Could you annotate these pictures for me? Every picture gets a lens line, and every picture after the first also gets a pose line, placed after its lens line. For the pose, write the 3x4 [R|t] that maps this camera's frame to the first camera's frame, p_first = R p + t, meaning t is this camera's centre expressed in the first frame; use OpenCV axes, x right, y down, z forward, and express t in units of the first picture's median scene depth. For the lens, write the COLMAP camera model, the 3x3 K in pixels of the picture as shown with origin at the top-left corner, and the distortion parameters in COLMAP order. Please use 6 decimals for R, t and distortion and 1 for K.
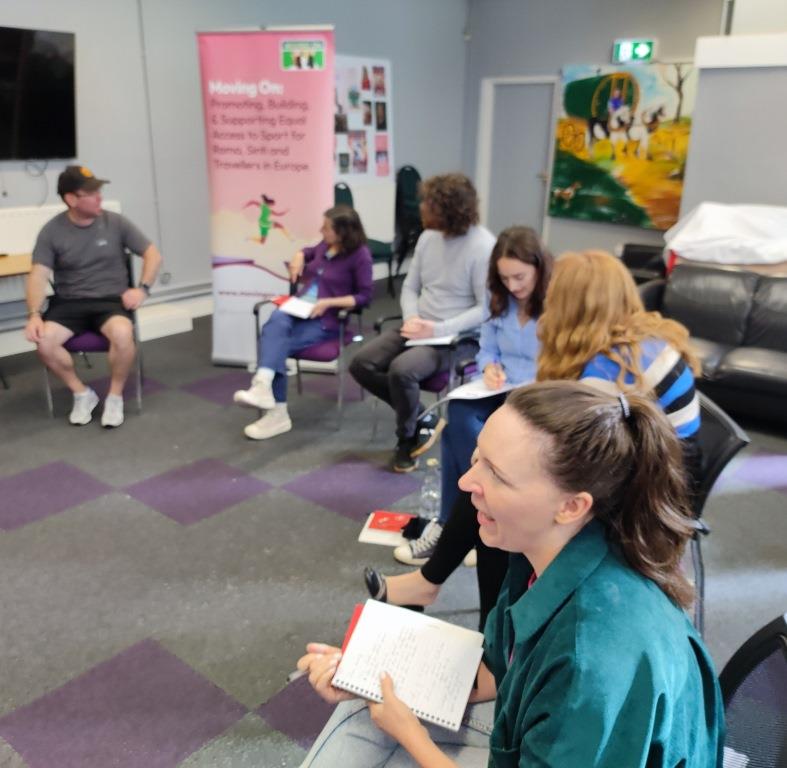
lens RADIAL K [[779.0, 0, 366.2], [0, 779.0, 392.1], [0, 0, 1]] dist [0.002562, 0.000000]
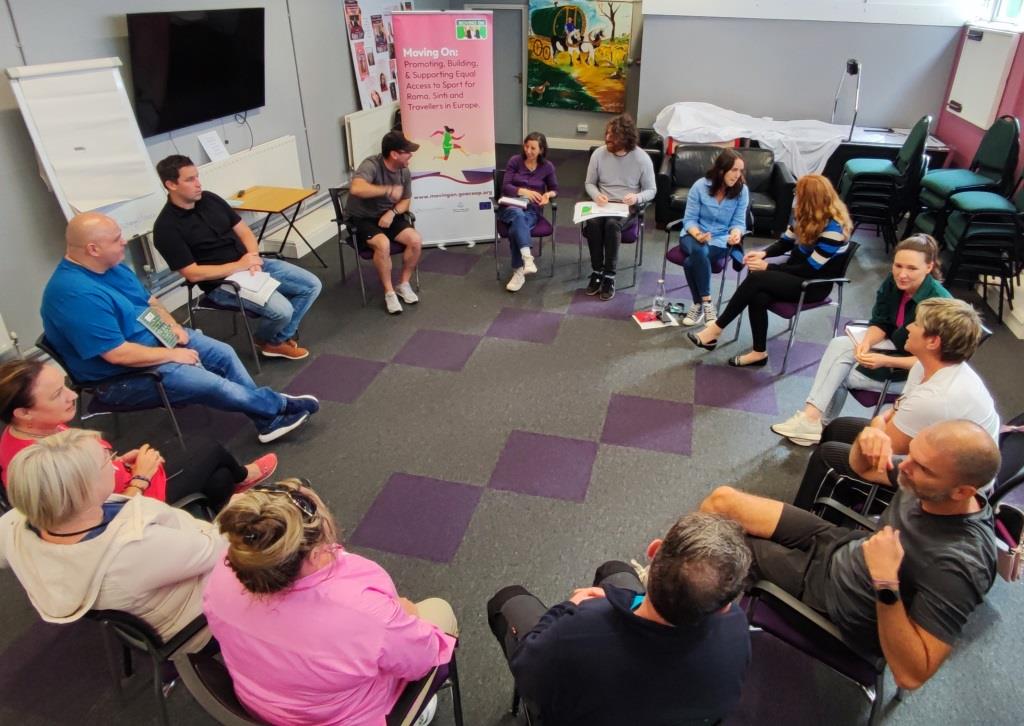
lens RADIAL K [[656.7, 0, 544.6], [0, 656.7, 314.3], [0, 0, 1]] dist [-0.034217, -0.003797]
pose [[0.881575, -0.209891, 0.422815, -0.491818], [0.150178, 0.973877, 0.170322, -0.083140], [-0.447519, -0.086654, 0.890066, -0.163975]]
